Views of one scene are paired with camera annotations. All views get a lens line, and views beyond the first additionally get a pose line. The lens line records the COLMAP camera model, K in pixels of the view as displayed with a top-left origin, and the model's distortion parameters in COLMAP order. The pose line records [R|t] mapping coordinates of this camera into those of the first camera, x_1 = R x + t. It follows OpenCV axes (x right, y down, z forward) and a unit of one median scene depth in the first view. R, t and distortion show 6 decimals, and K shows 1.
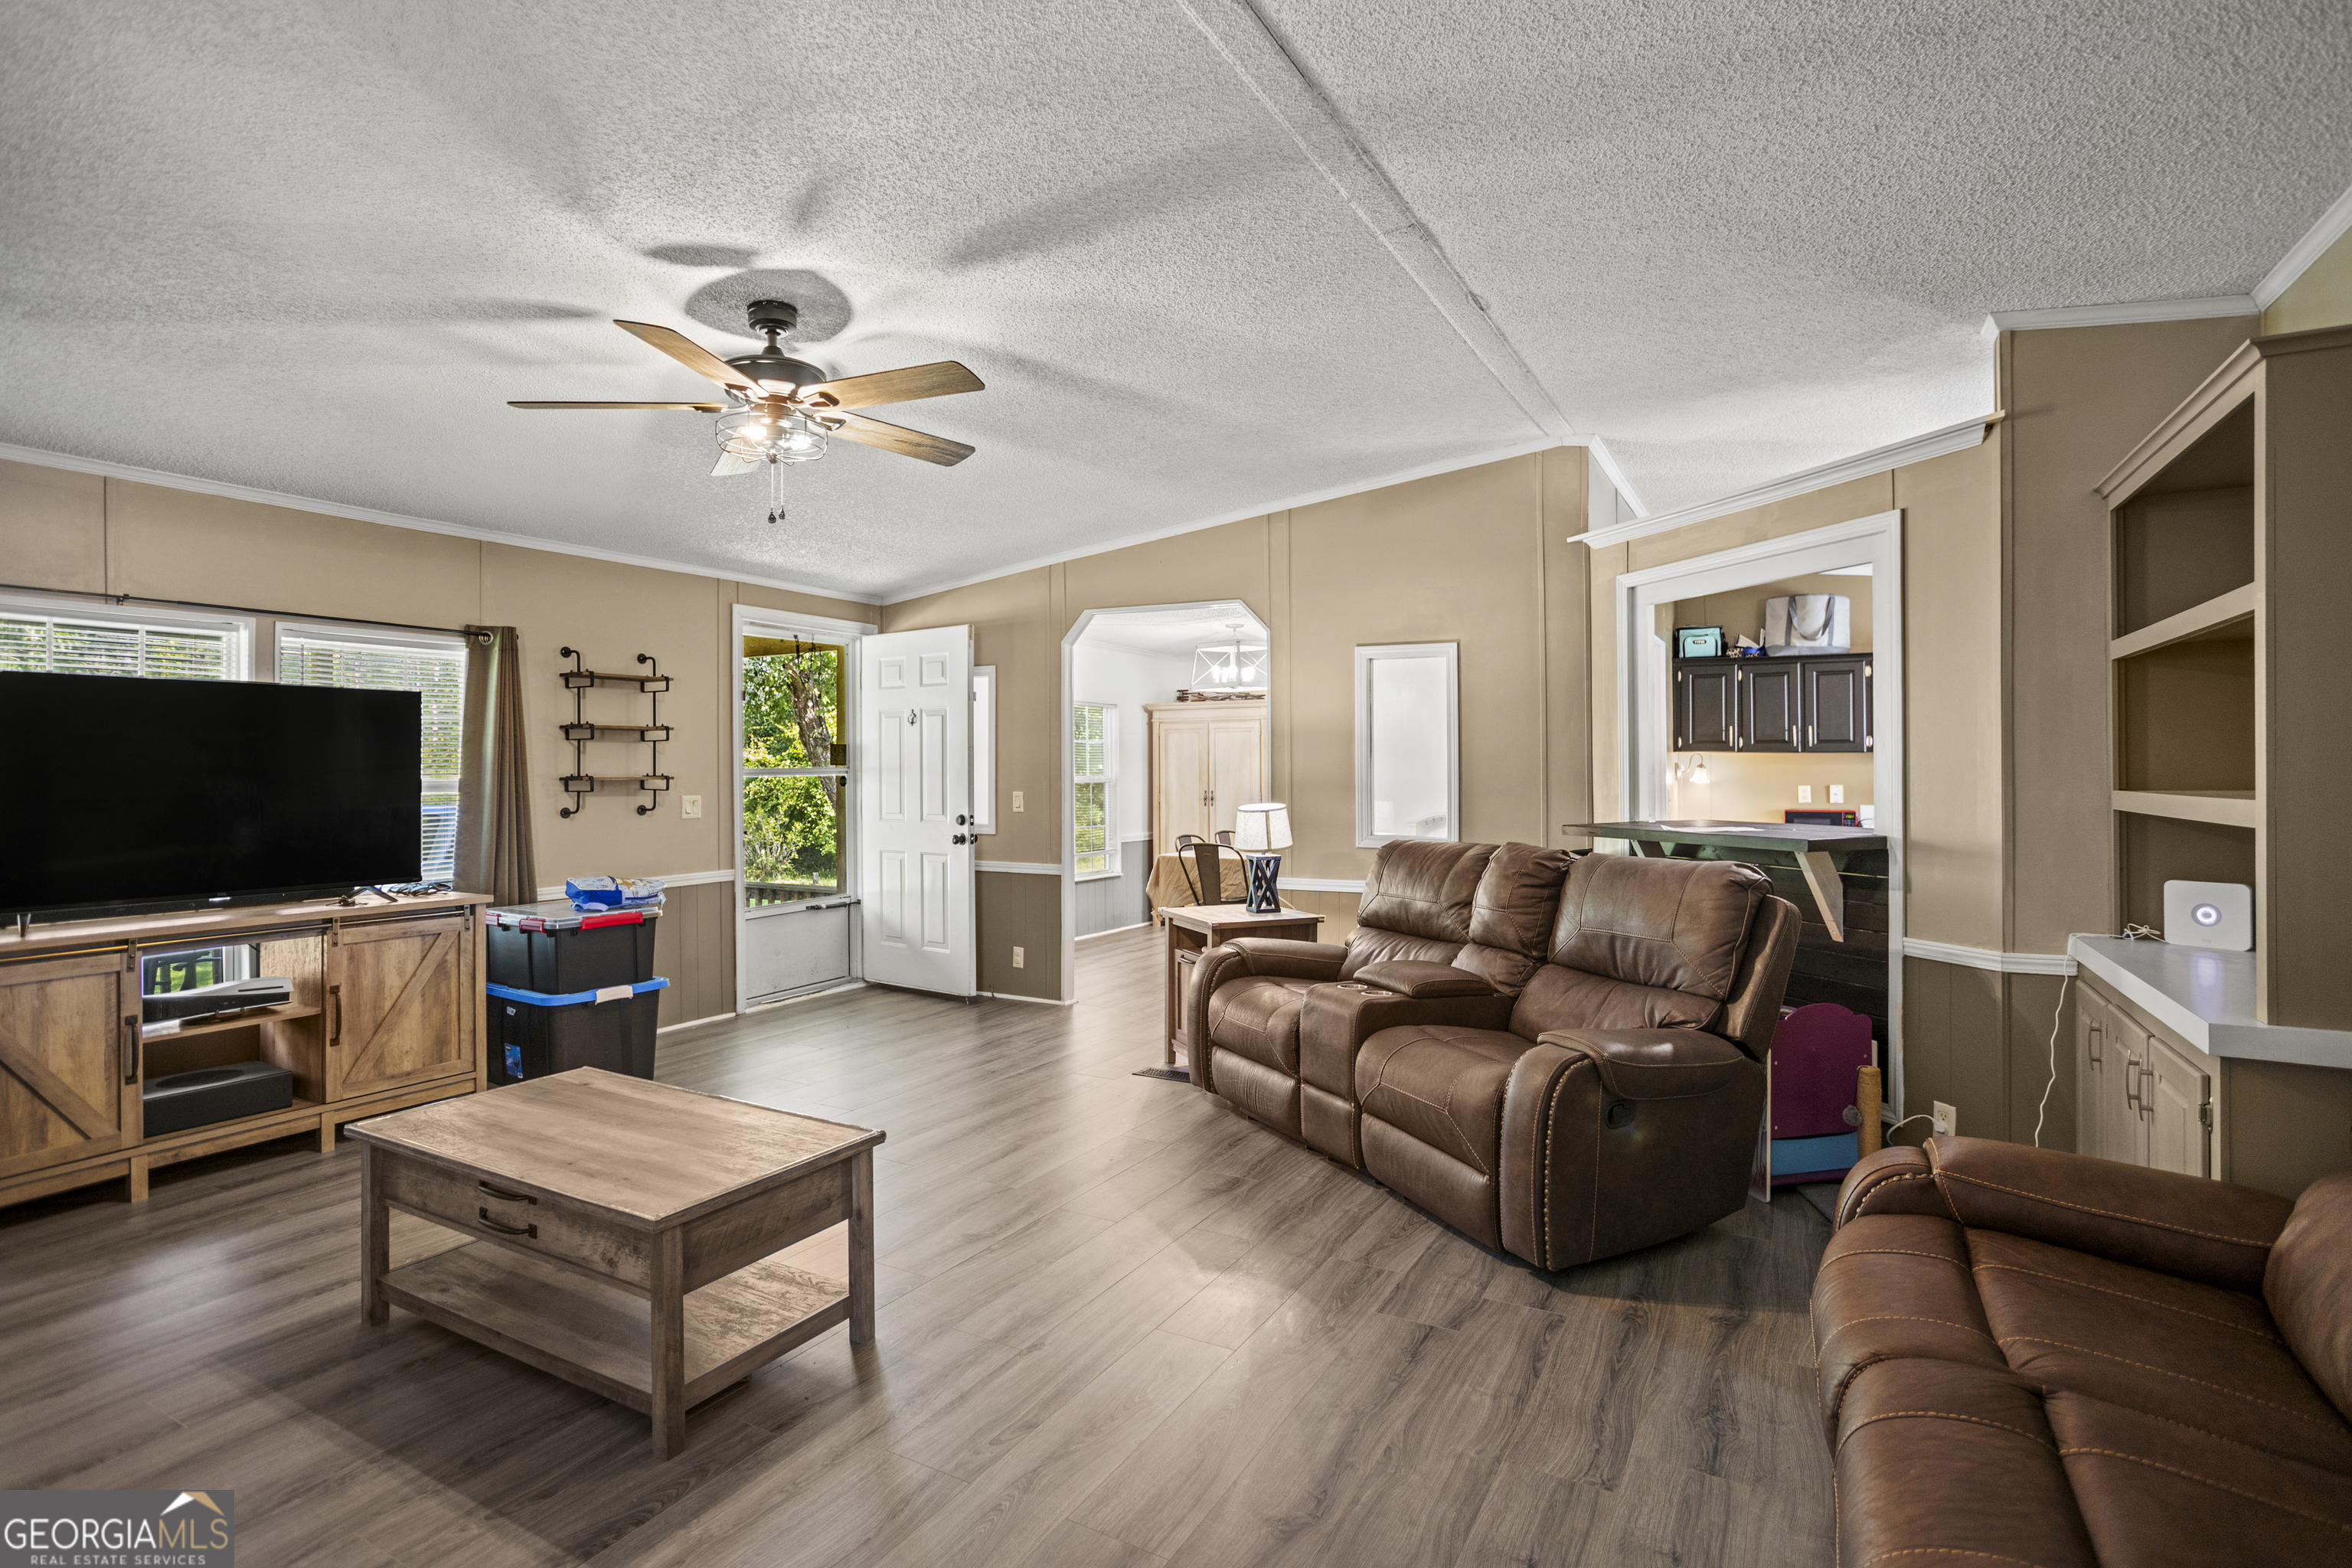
lens RADIAL K [[1145.6, 0, 1171.5], [0, 1145.6, 771.8], [0, 0, 1]] dist [-0.000090, 0.000236]
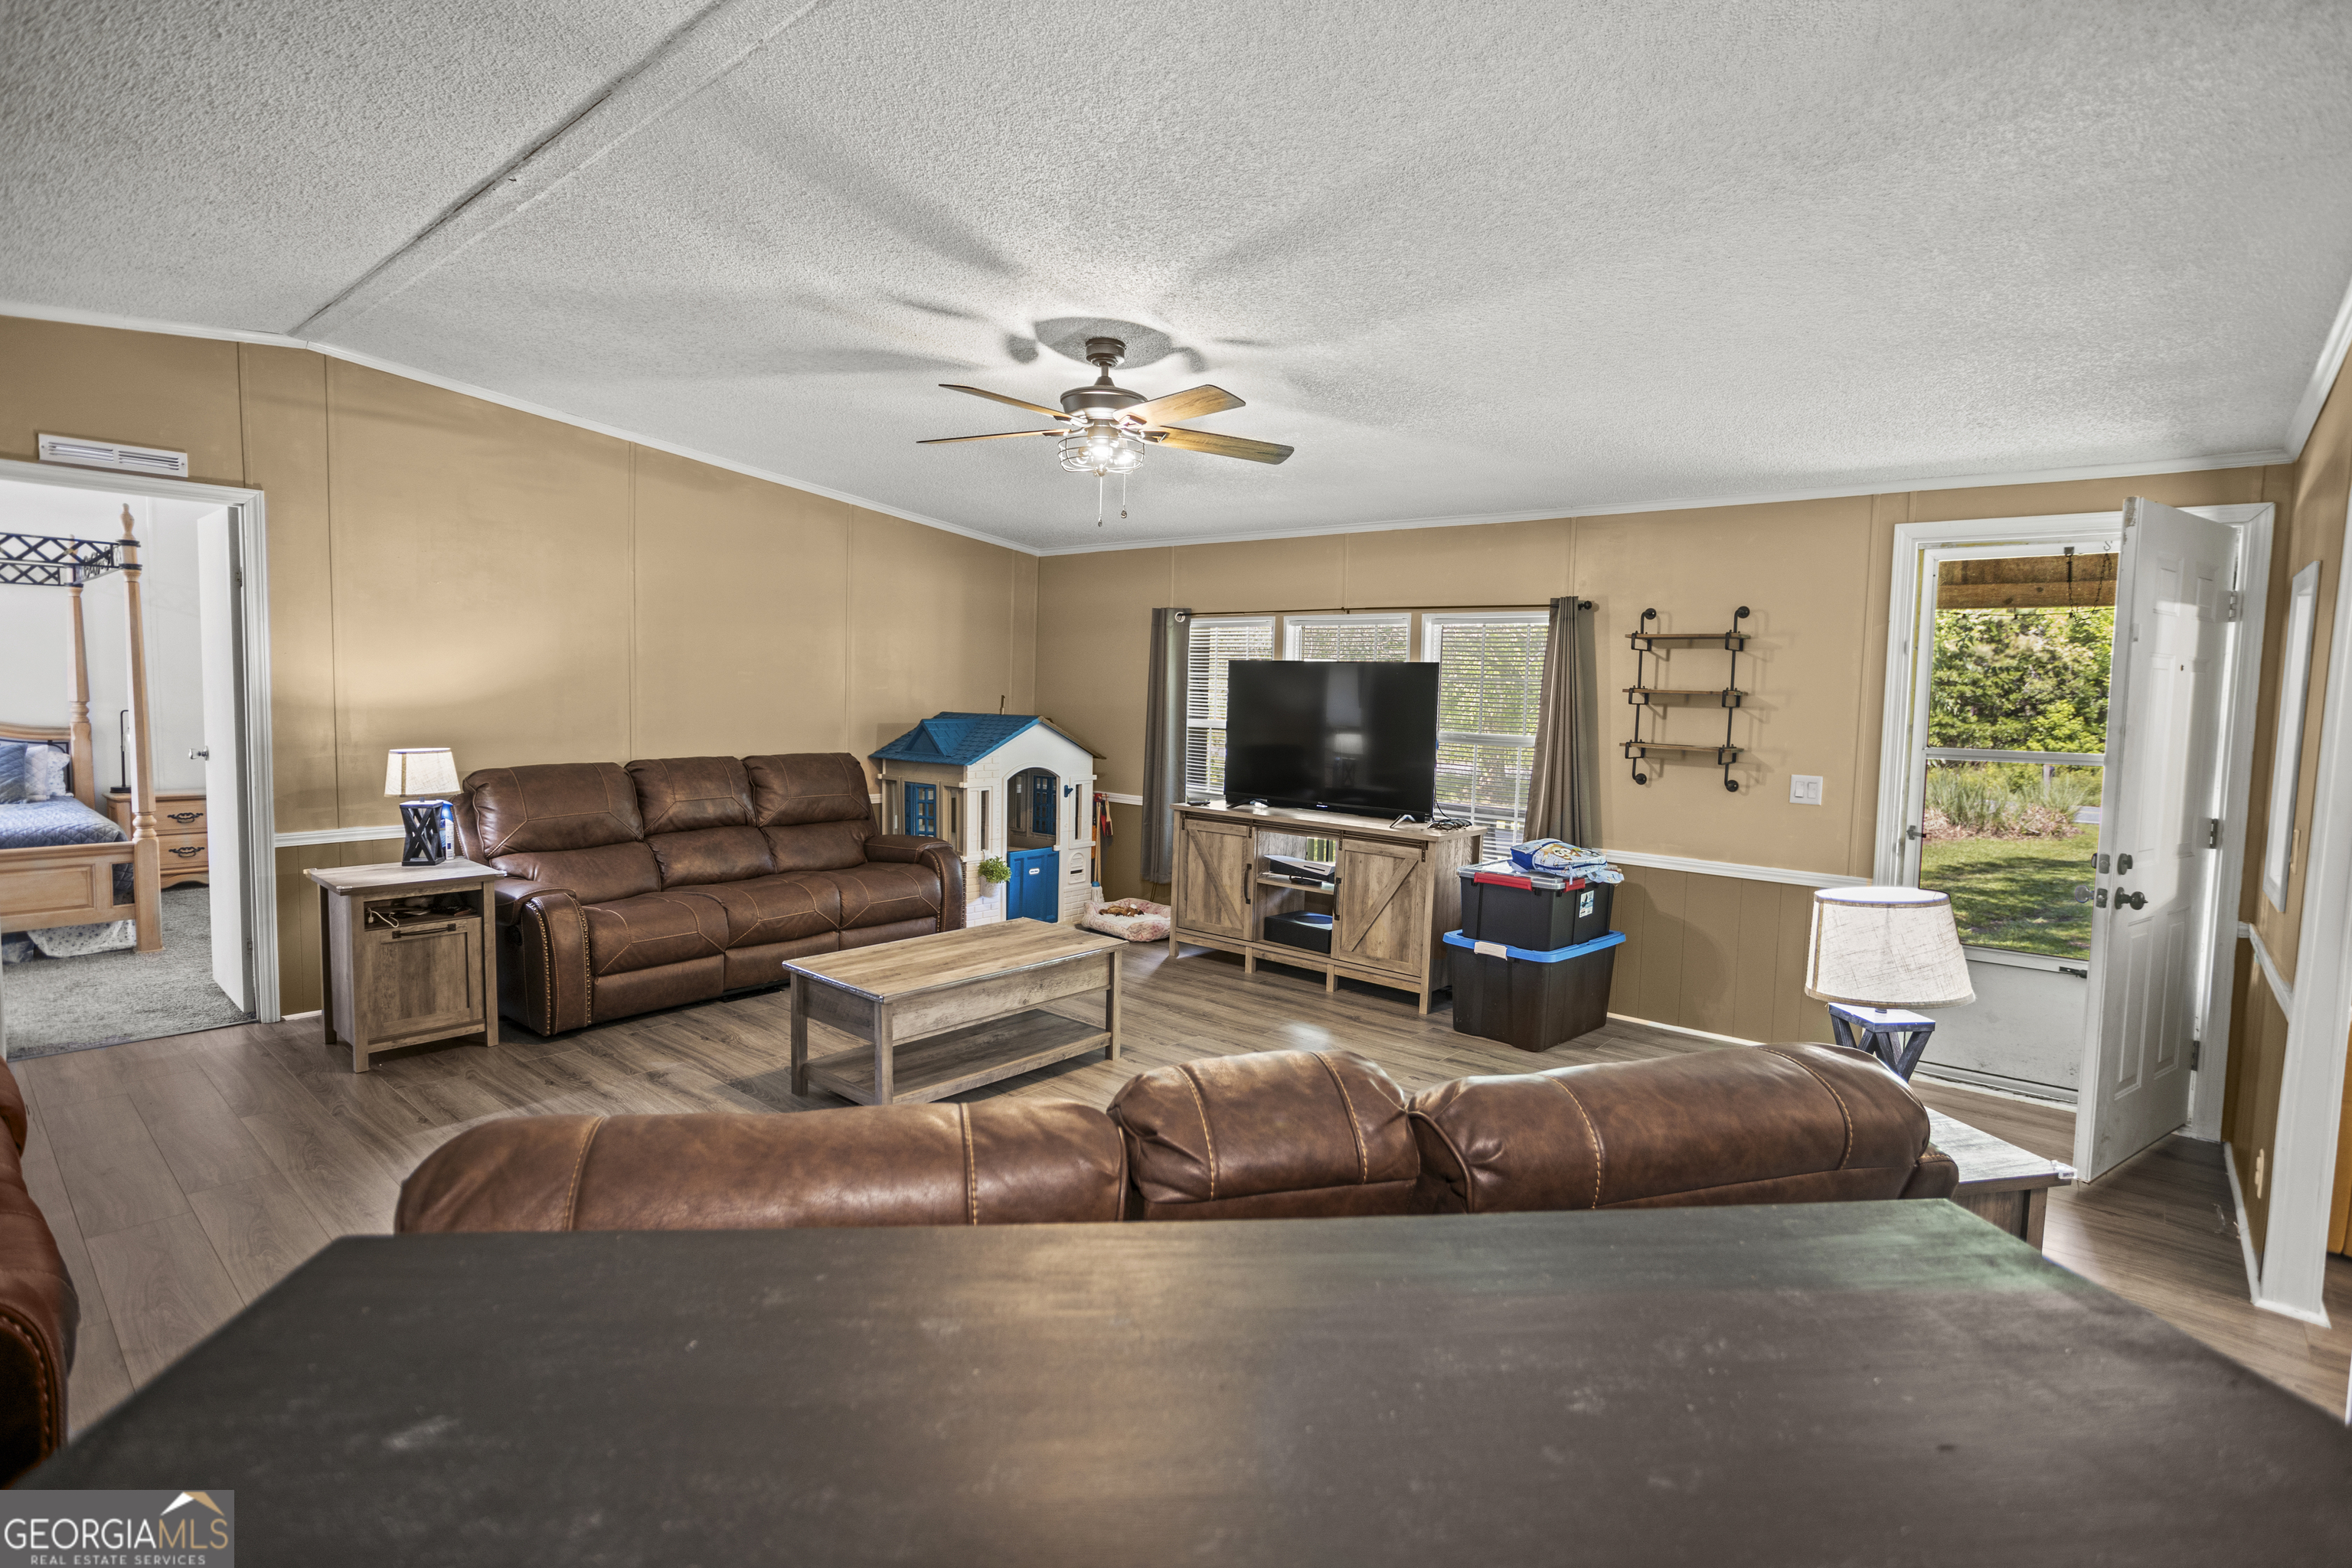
lens RADIAL K [[1145.6, 0, 1170.3], [0, 1145.6, 772.0], [0, 0, 1]] dist [-0.000090, 0.000236]
pose [[-0.191867, 0.072128, -0.978767, 0.639136], [-0.032173, 0.996297, 0.079727, -0.044738], [0.980893, 0.046786, -0.188836, 1.005765]]
